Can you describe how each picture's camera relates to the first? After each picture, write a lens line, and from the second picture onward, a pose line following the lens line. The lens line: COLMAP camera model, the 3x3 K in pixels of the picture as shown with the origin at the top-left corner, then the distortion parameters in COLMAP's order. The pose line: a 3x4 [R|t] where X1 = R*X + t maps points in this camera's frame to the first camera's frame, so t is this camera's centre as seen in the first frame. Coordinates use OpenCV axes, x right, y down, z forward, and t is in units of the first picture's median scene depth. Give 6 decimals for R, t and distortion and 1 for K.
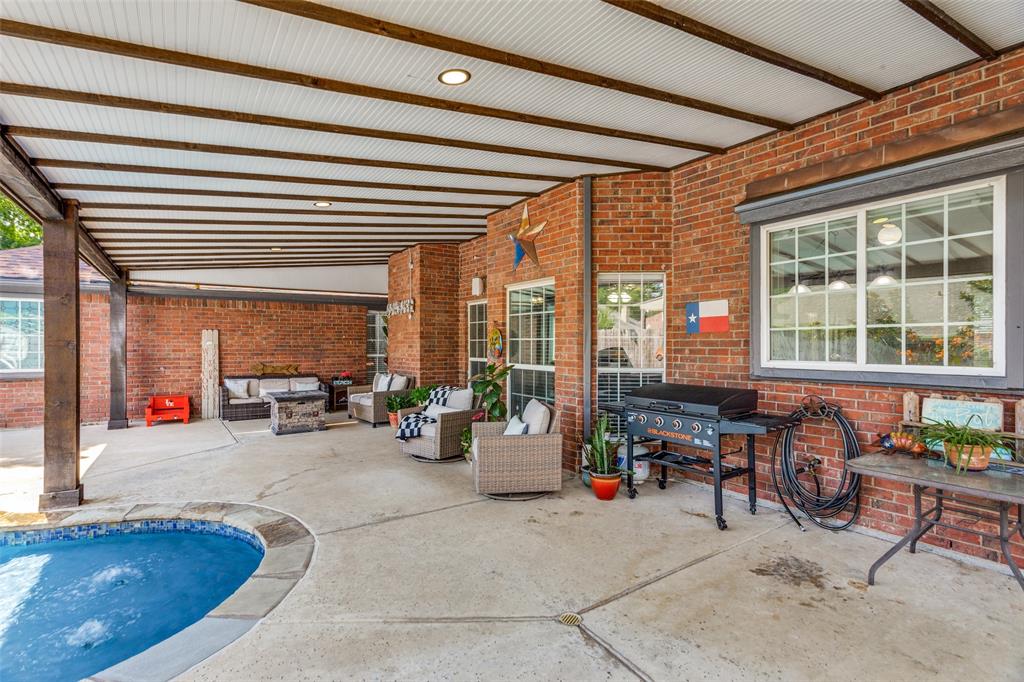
lens RADIAL K [[477.0, 0, 513.1], [0, 477.0, 343.2], [0, 0, 1]] dist [-0.012454, -0.000168]
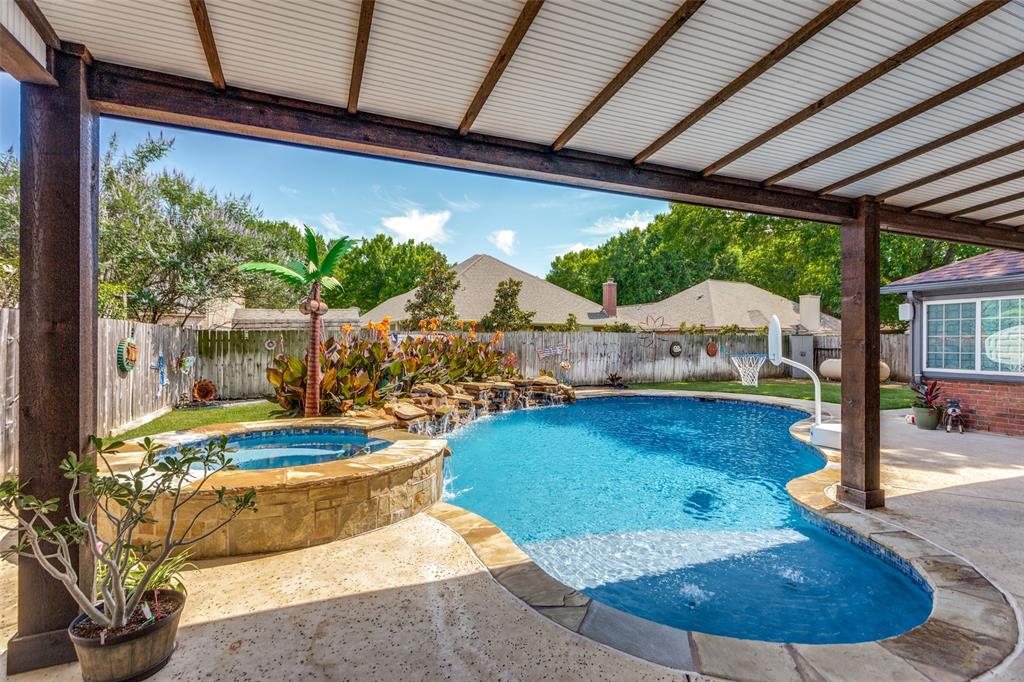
lens RADIAL K [[477.0, 0, 511.4], [0, 477.0, 346.2], [0, 0, 1]] dist [-0.012454, -0.000168]
pose [[-0.227461, -0.000903, -0.973787, 0.060883], [-0.000962, 0.999999, -0.000703, 0.003092], [0.973787, 0.000777, -0.227462, 0.157370]]
